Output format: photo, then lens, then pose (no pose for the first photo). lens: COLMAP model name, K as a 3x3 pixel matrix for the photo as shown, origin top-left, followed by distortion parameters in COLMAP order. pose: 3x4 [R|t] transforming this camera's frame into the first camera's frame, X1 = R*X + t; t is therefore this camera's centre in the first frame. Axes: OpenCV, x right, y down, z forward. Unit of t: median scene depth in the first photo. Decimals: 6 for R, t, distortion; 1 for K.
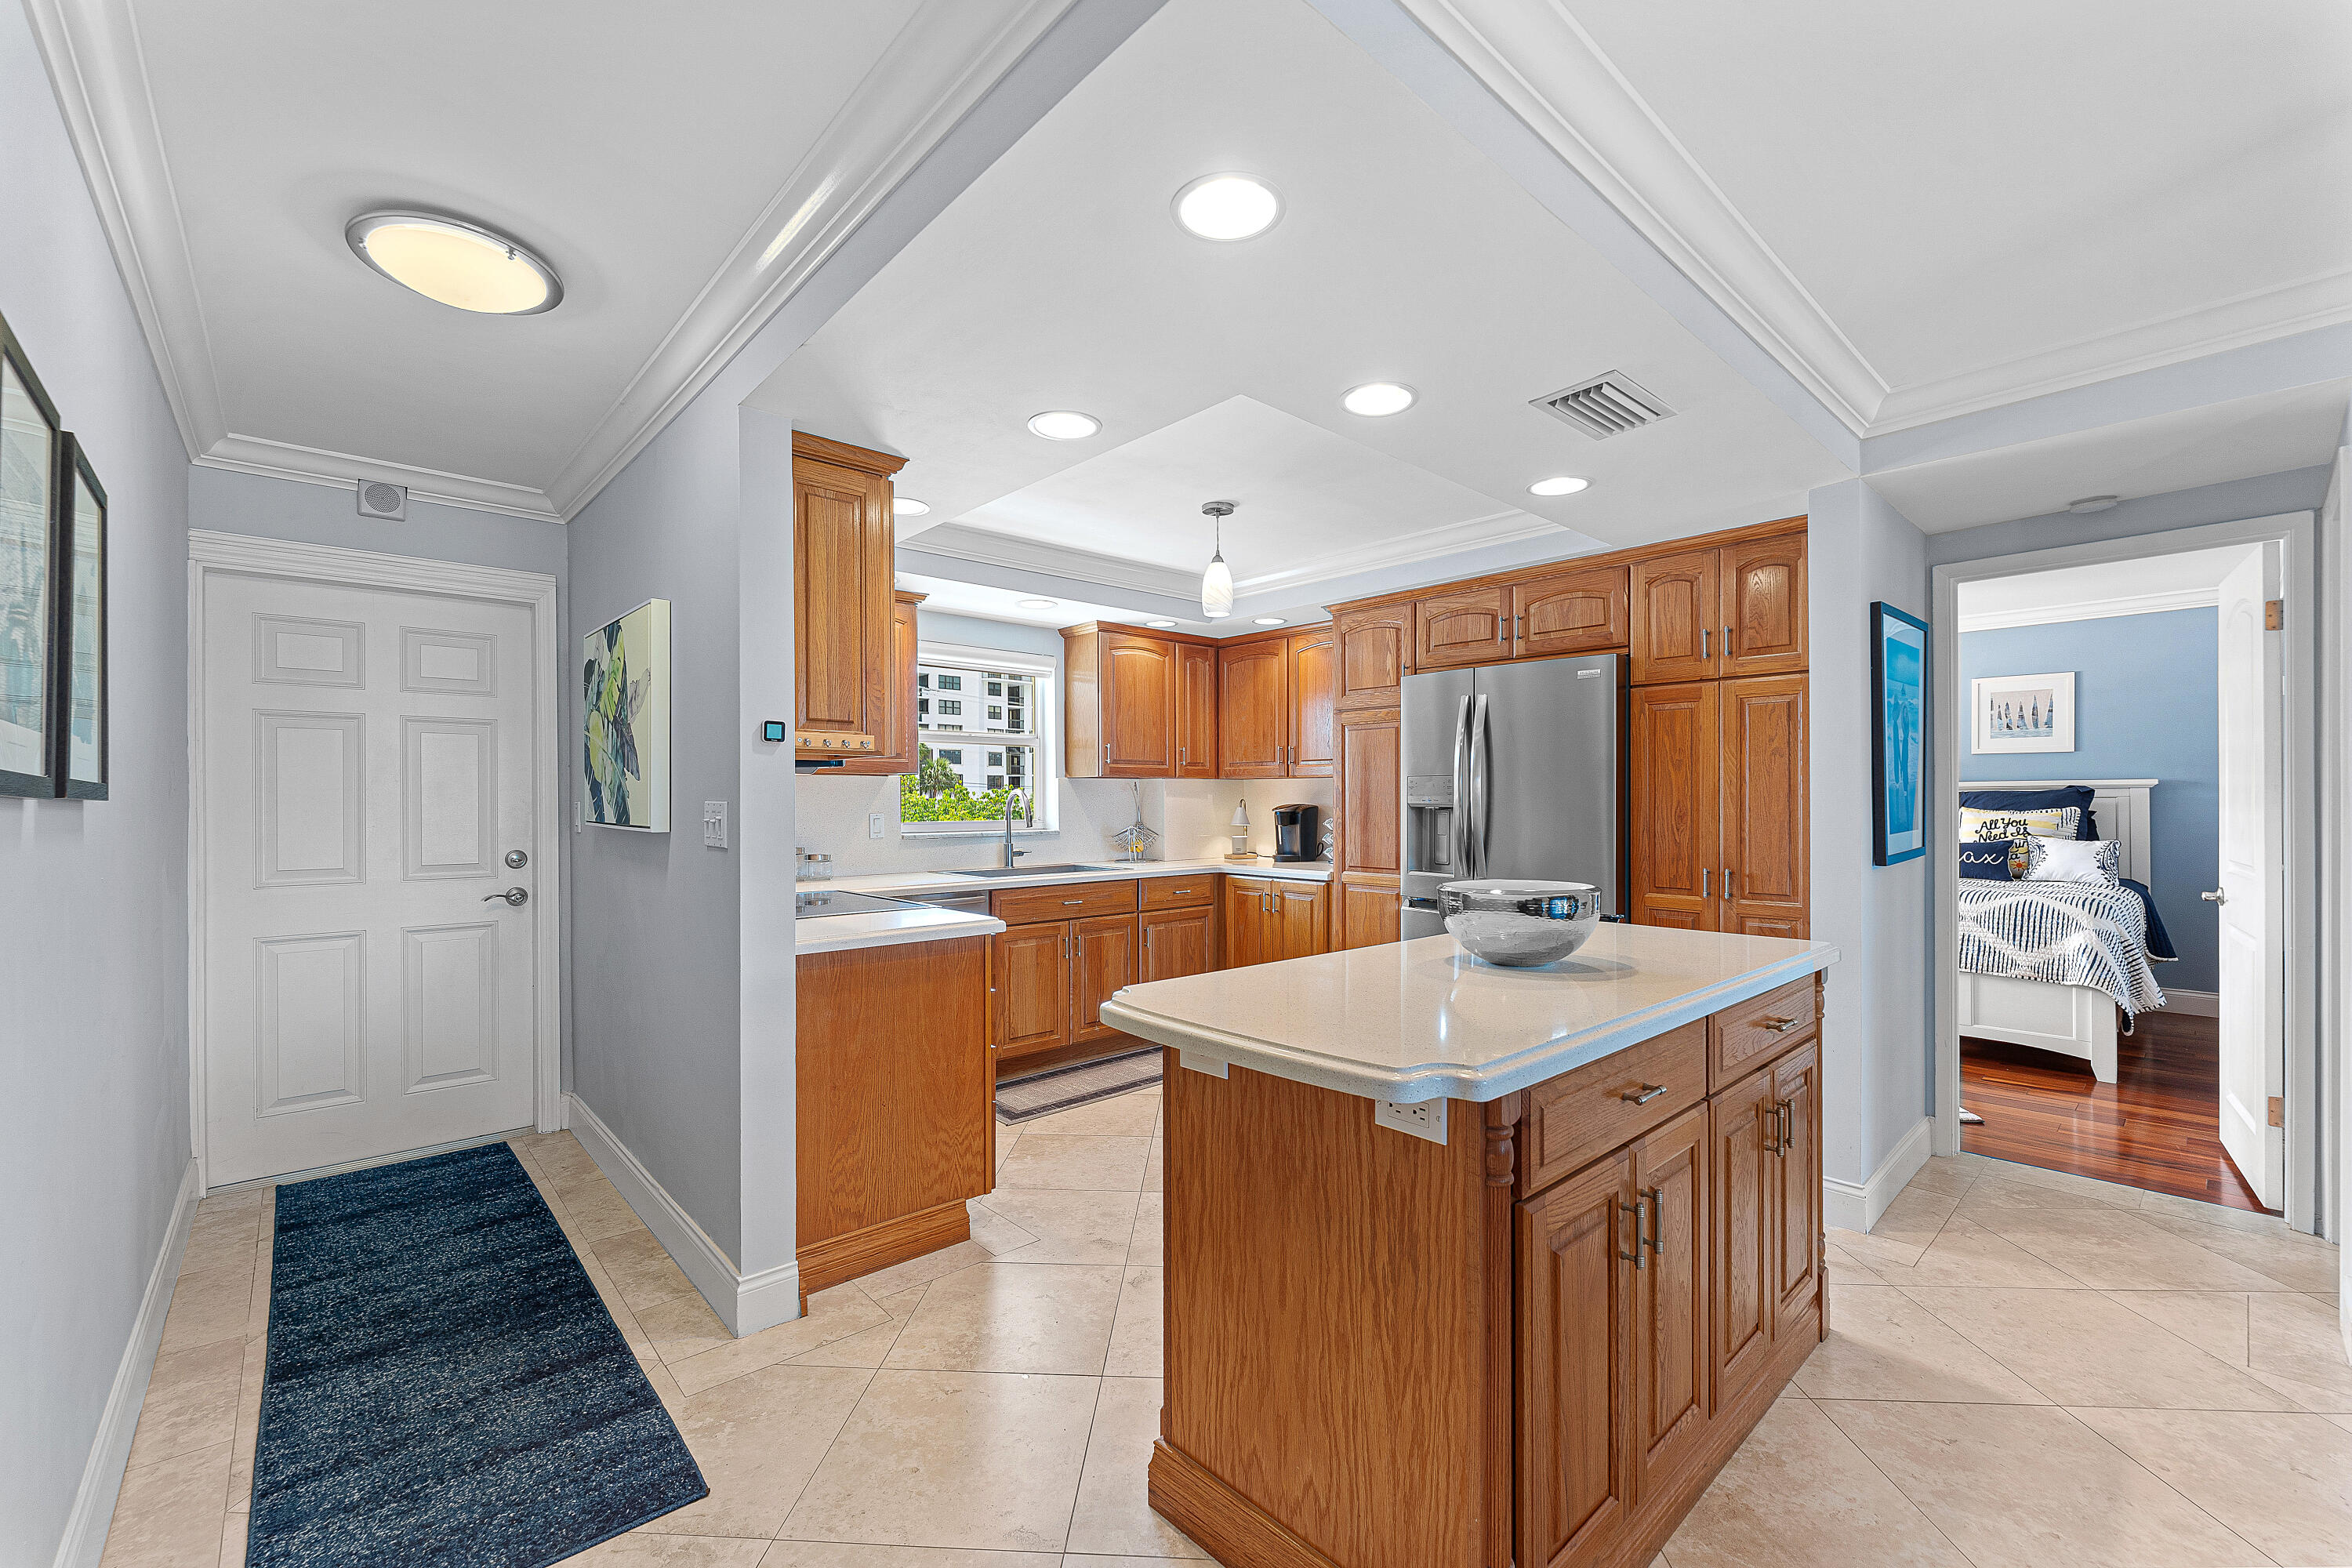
lens RADIAL K [[969.2, 0, 1176.0], [0, 969.2, 784.0], [0, 0, 1]] dist [-0.000748, -0.000223]
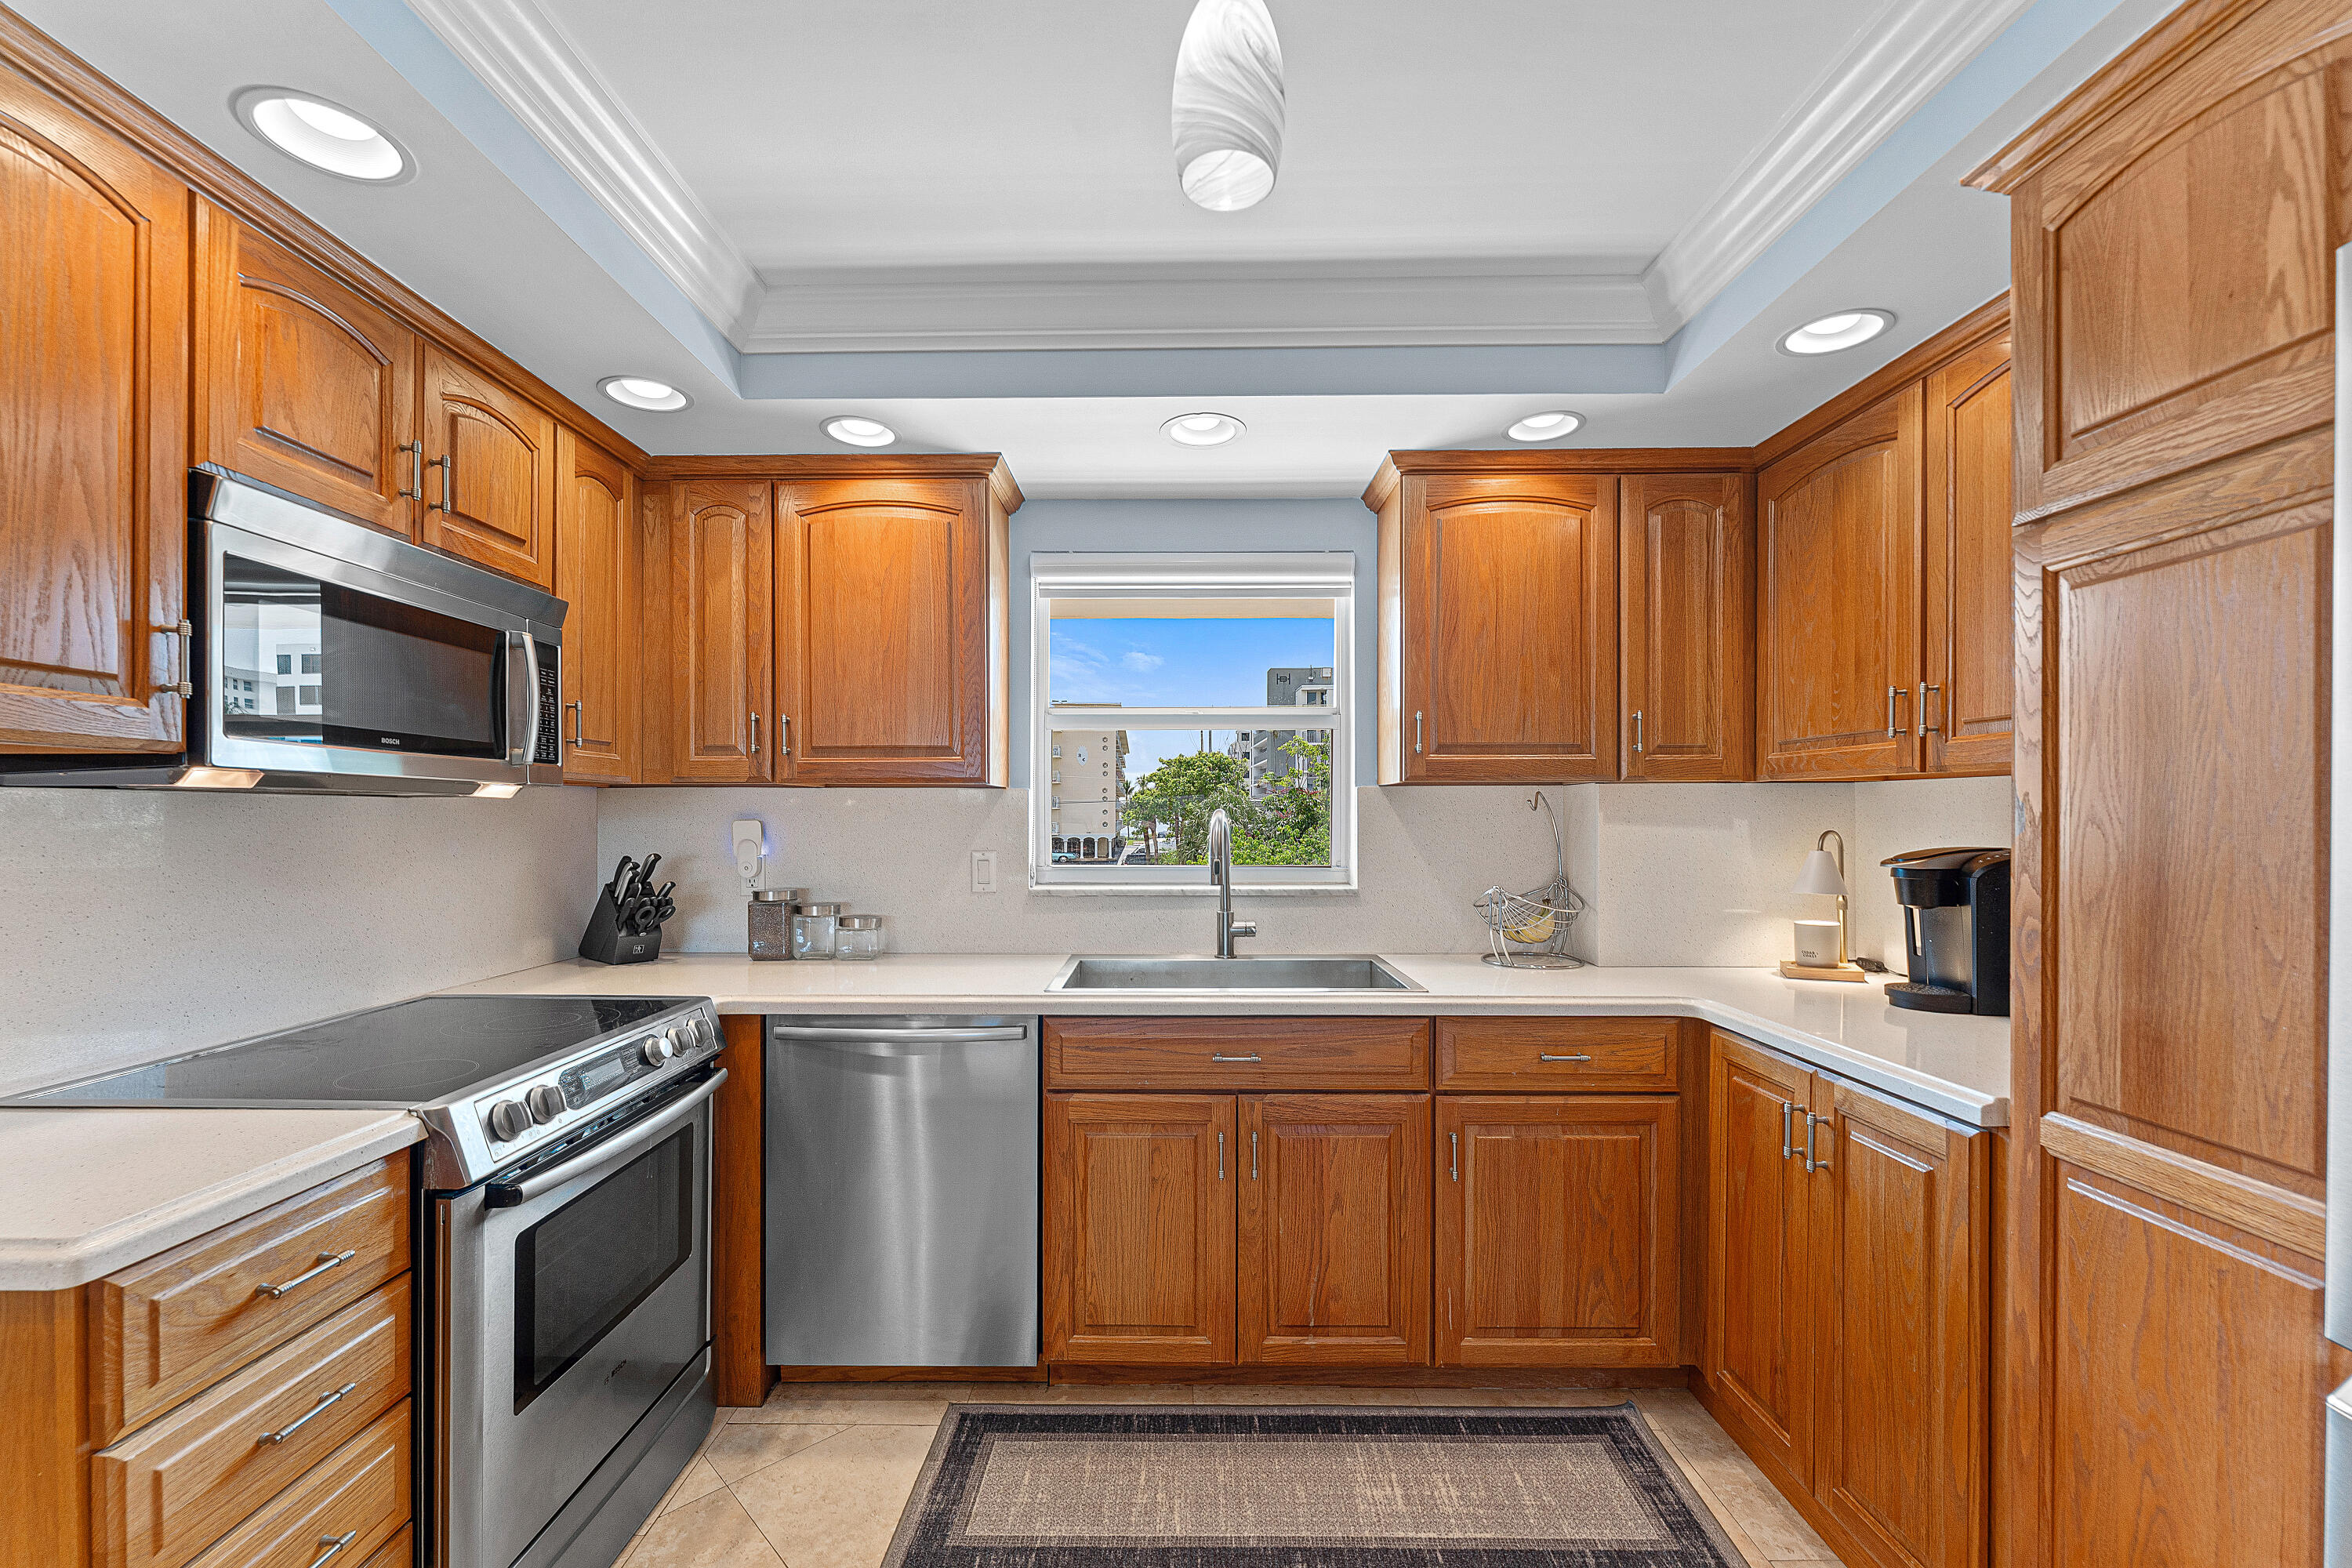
lens RADIAL K [[968.2, 0, 1168.6], [0, 968.2, 816.3], [0, 0, 1]] dist [-0.002238, -0.000153]
pose [[0.735512, 0.002602, -0.677506, 0.181910], [0.010057, 0.999841, 0.014758, 0.000939], [0.677437, -0.017668, 0.735369, 0.661761]]
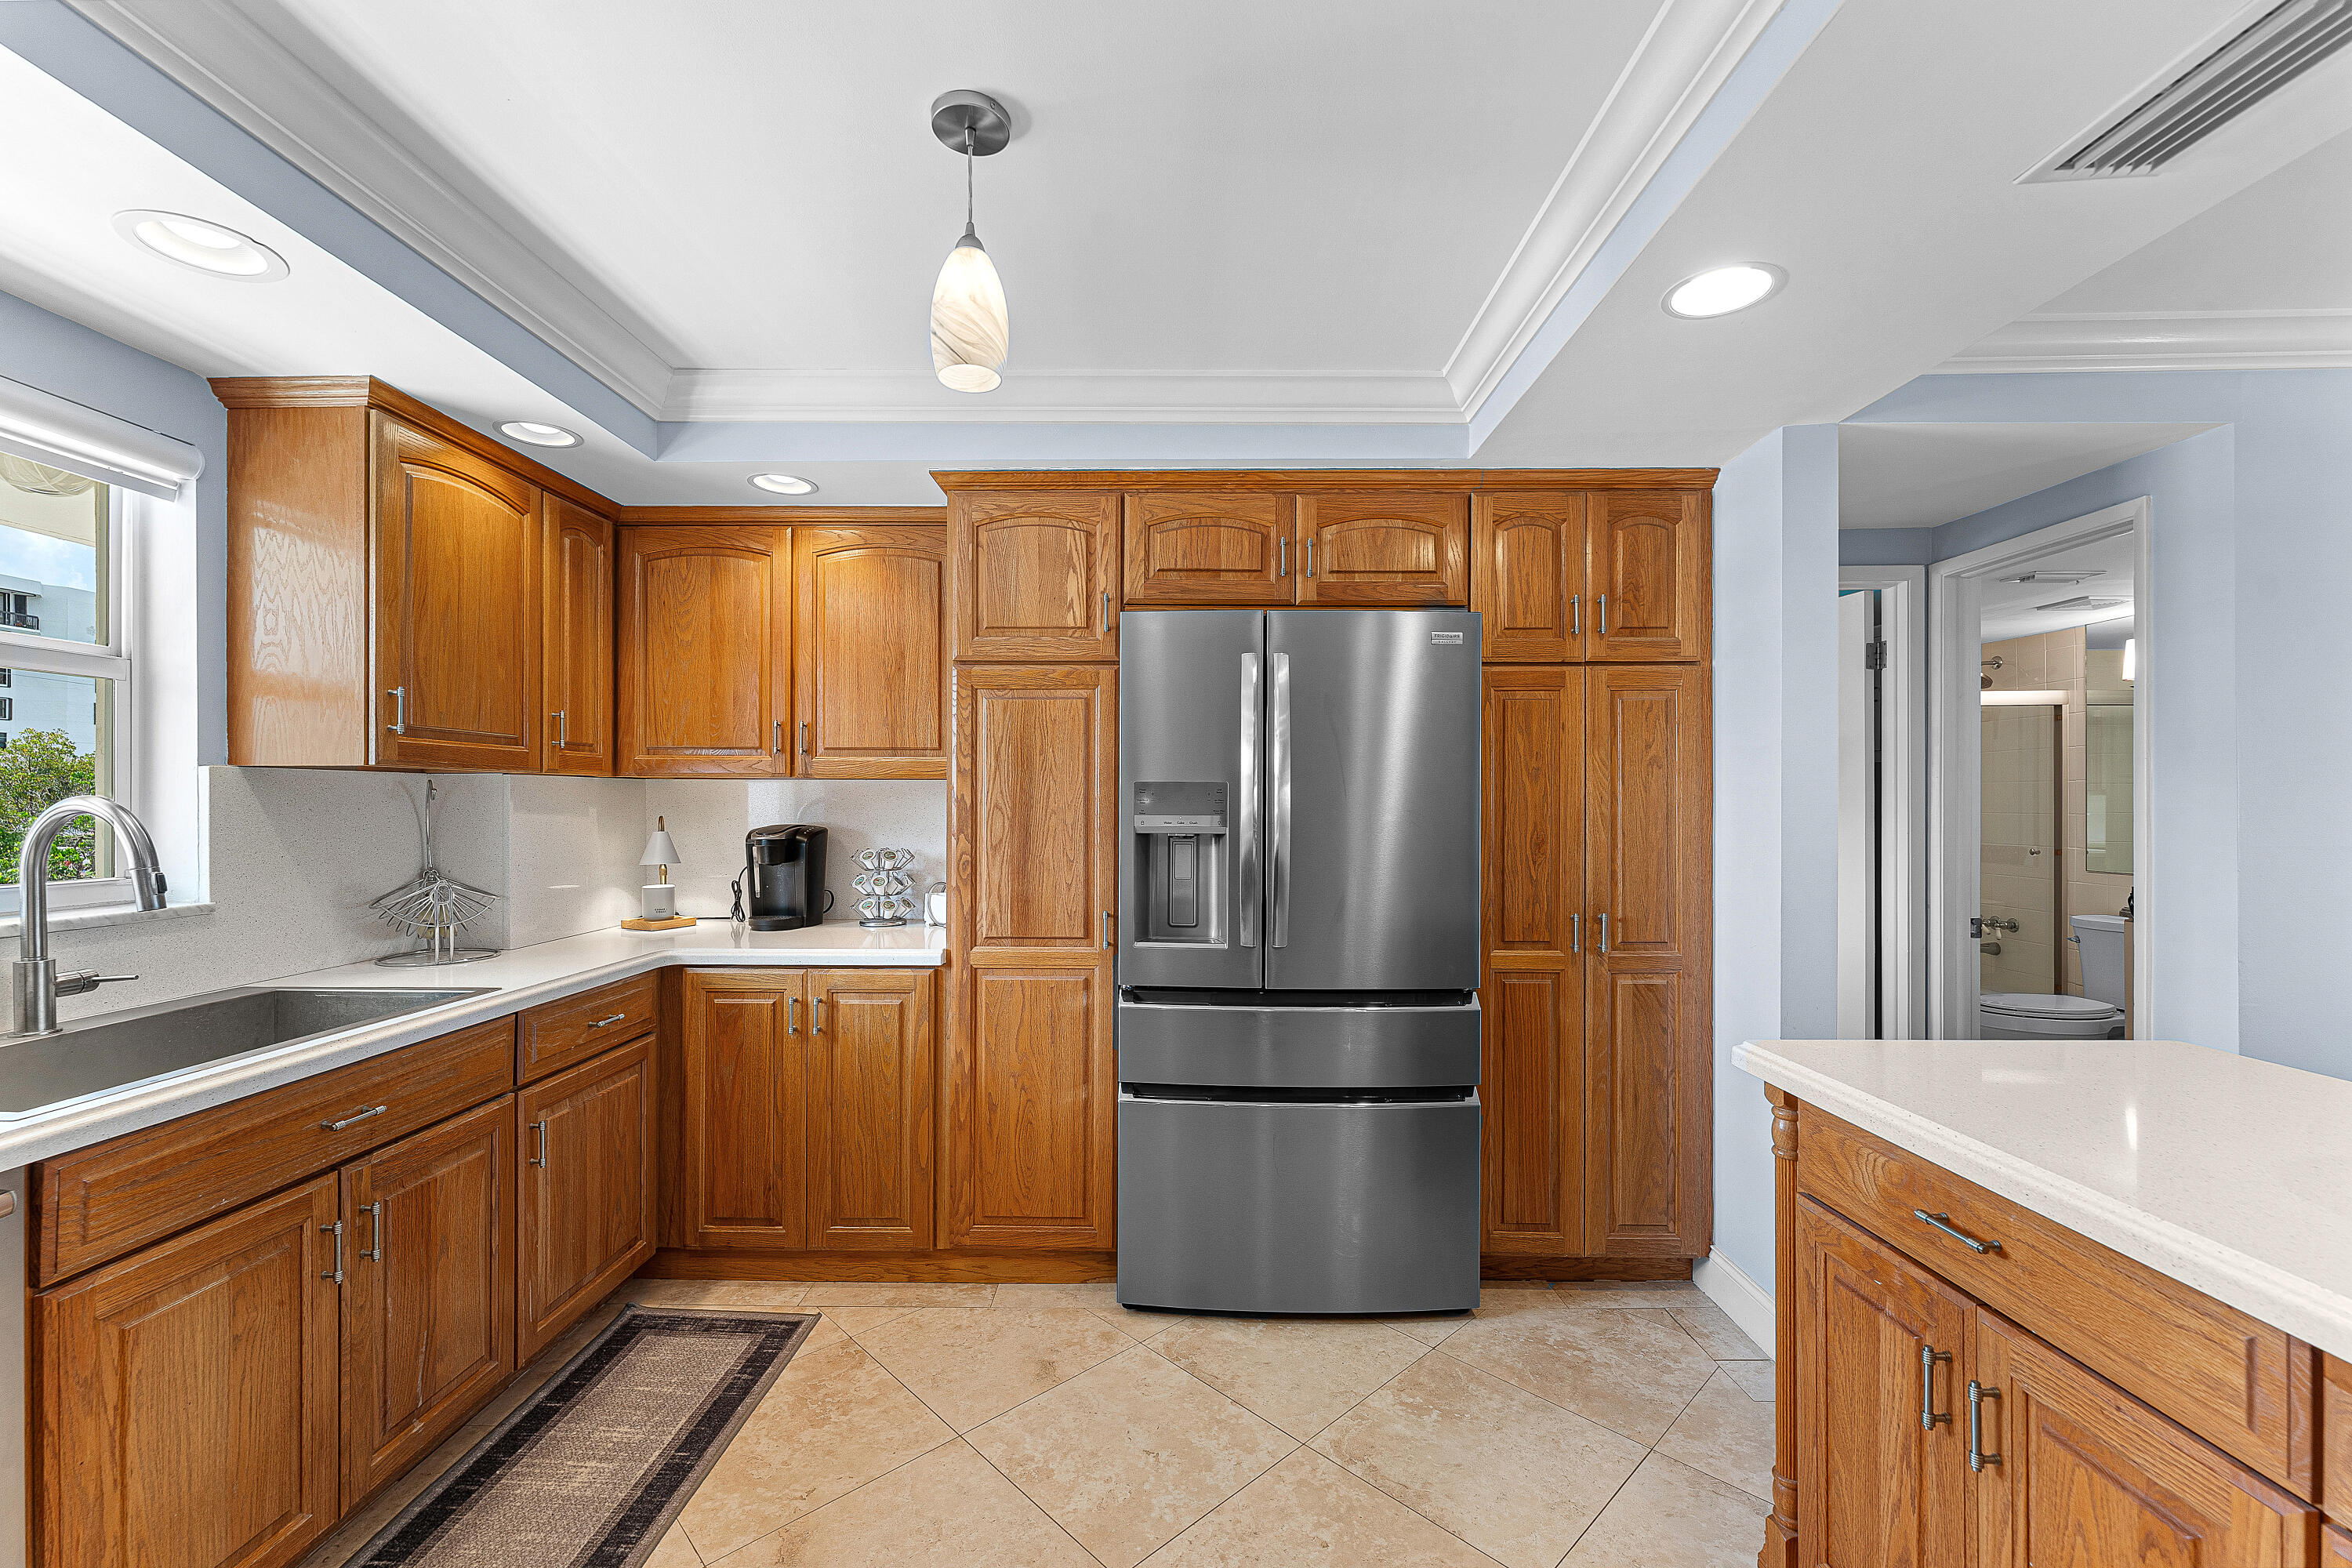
lens RADIAL K [[961.5, 0, 1172.0], [0, 961.5, 796.5], [0, 0, 1]] dist [-0.000514, -0.000170]
pose [[0.685649, 0.006011, 0.727908, -0.163460], [-0.014050, 0.999889, 0.004977, -0.002188], [-0.727797, -0.013640, 0.685657, 0.554402]]
